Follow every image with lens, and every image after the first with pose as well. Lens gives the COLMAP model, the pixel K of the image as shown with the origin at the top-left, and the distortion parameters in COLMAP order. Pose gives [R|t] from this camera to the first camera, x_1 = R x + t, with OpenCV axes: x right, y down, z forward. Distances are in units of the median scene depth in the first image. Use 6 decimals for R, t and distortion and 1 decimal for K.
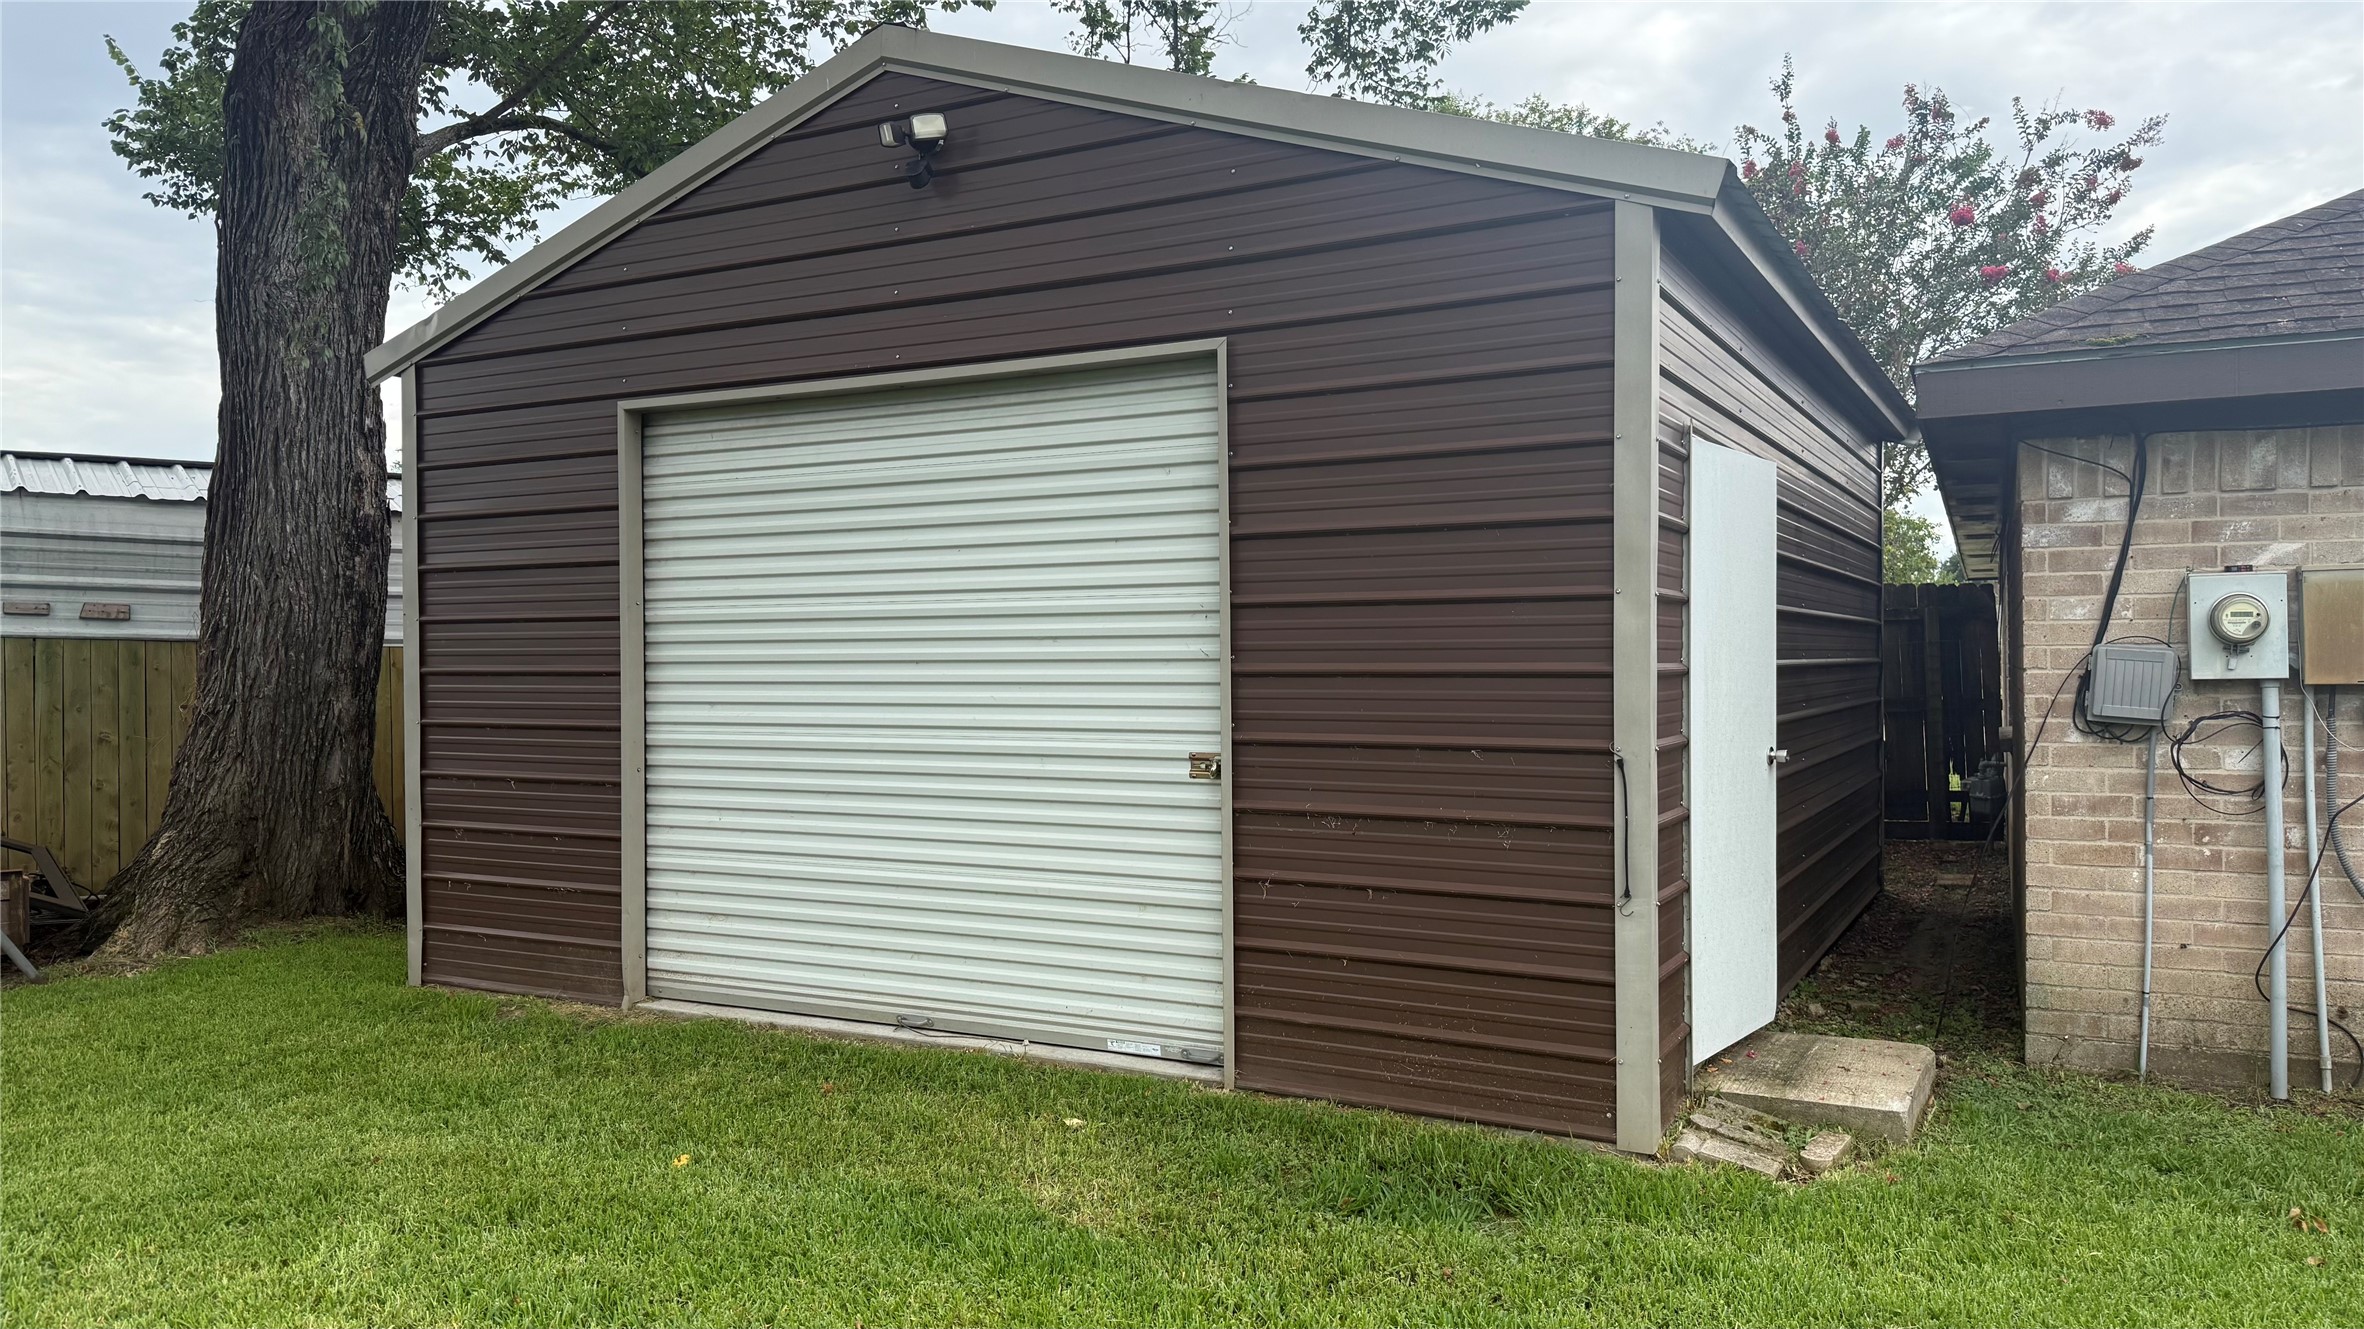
lens RADIAL K [[1568.0, 0, 1182.0], [0, 1568.0, 664.5], [0, 0, 1]] dist [0.083967, -0.156948]
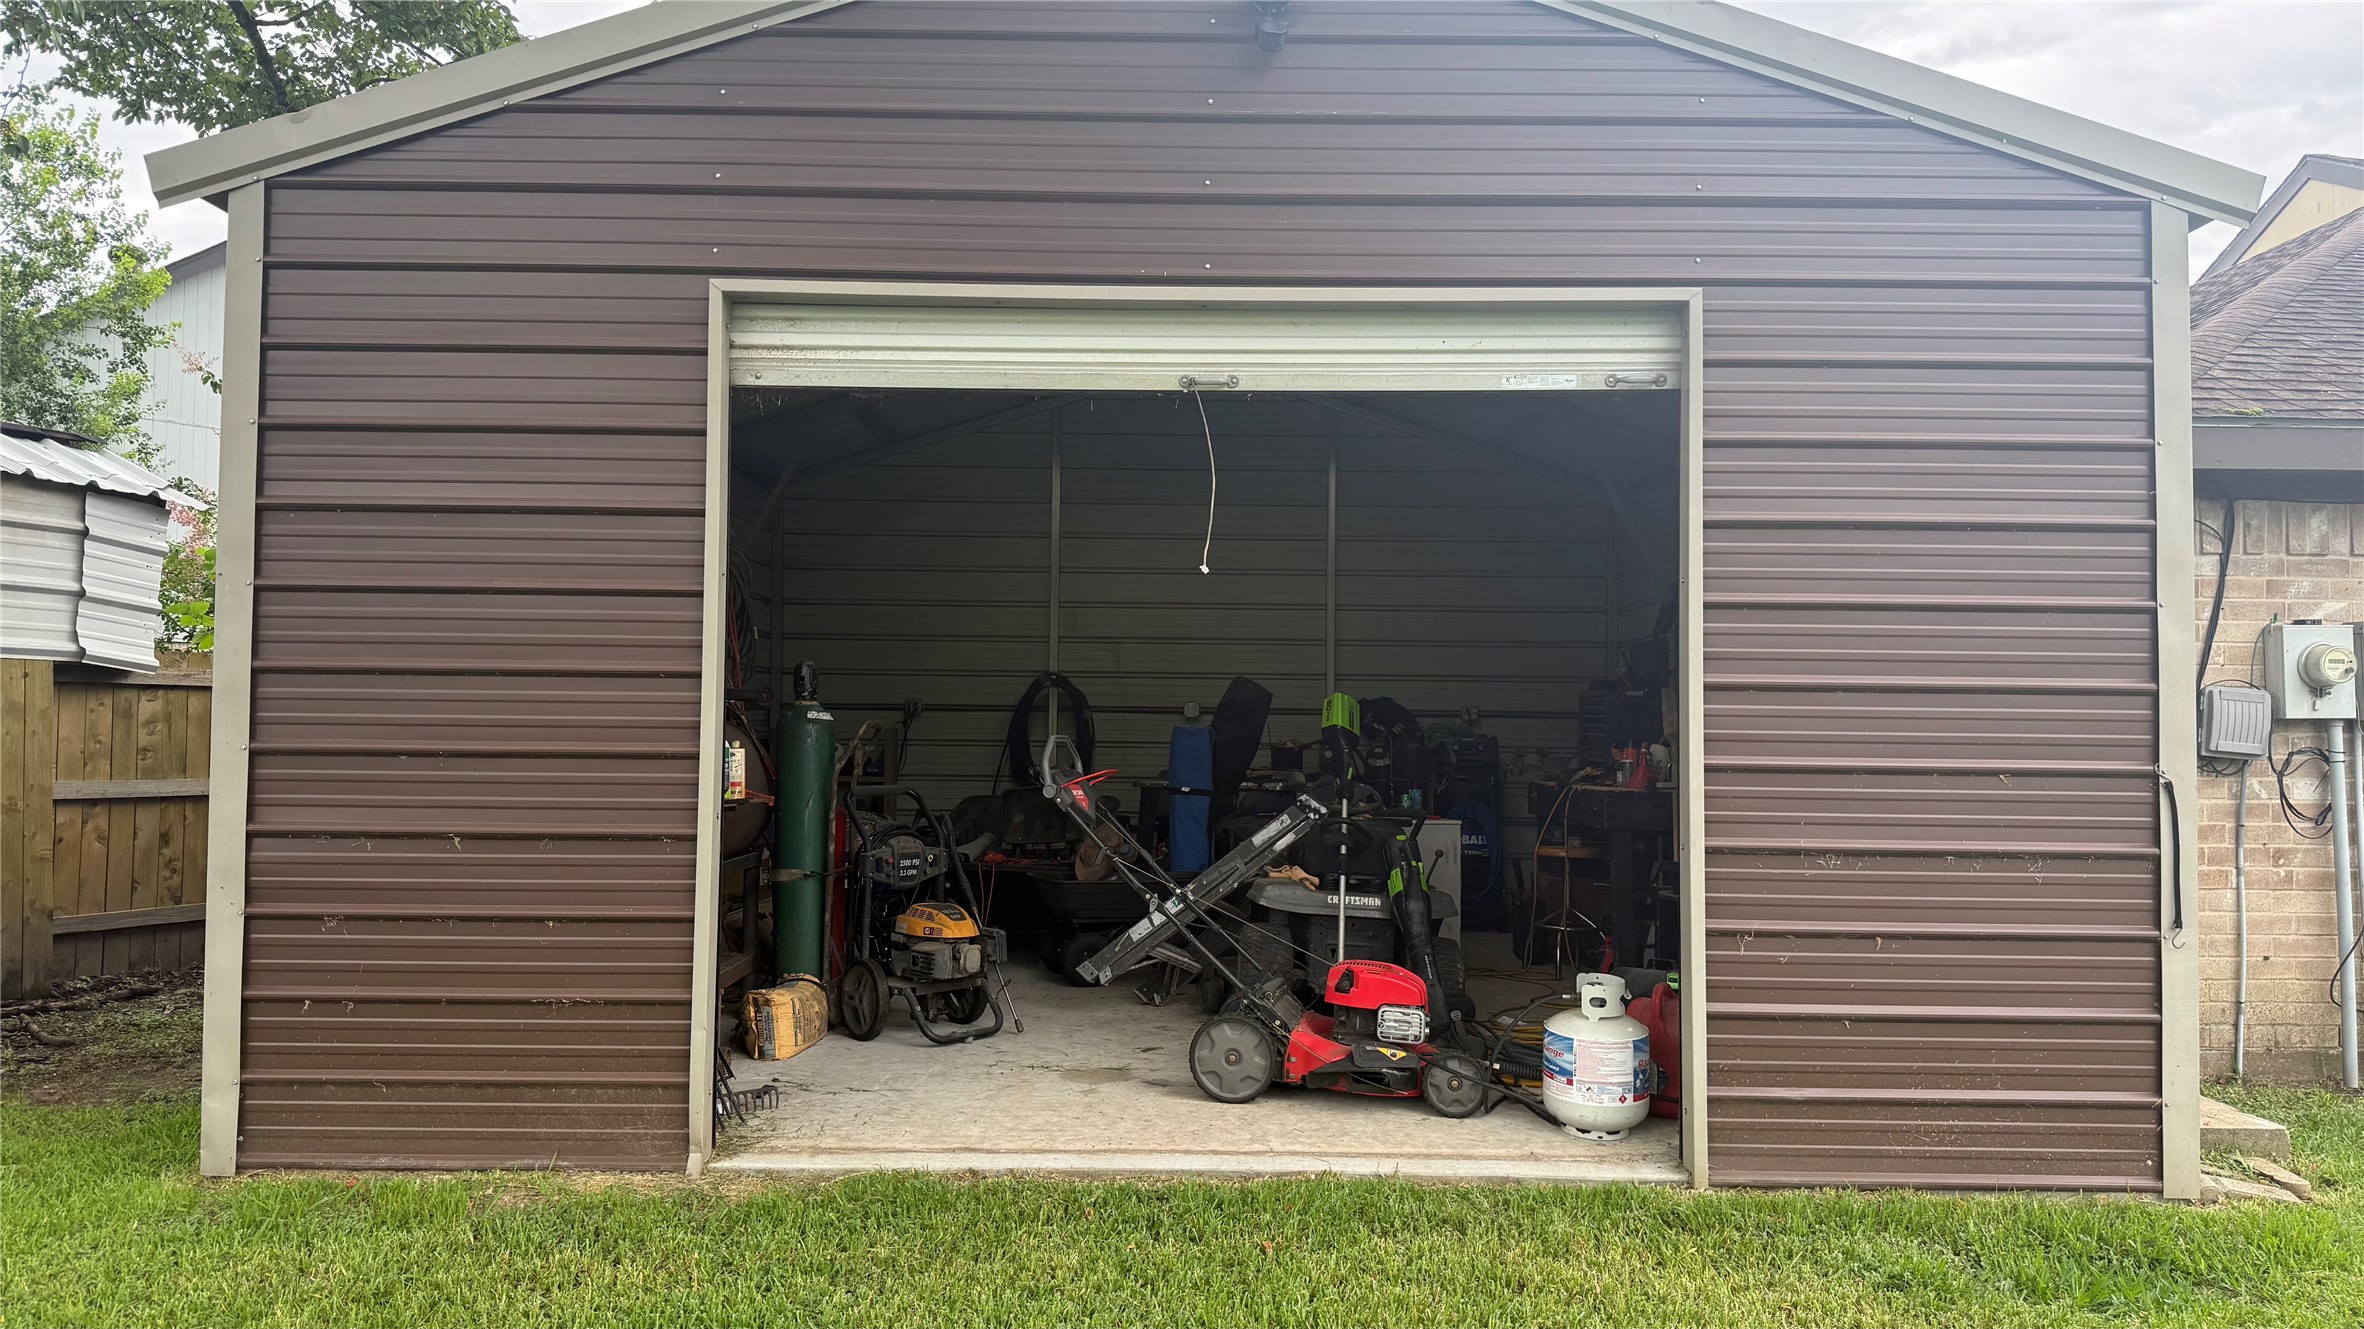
lens RADIAL K [[1554.3, 0, 1010.1], [0, 1554.3, 669.7], [0, 0, 1]] dist [0.059843, -0.078603]
pose [[0.888298, 0.037020, 0.457774, -0.668046], [-0.015256, 0.998574, -0.051150, 0.044735], [-0.459015, 0.038453, 0.887596, 0.420470]]
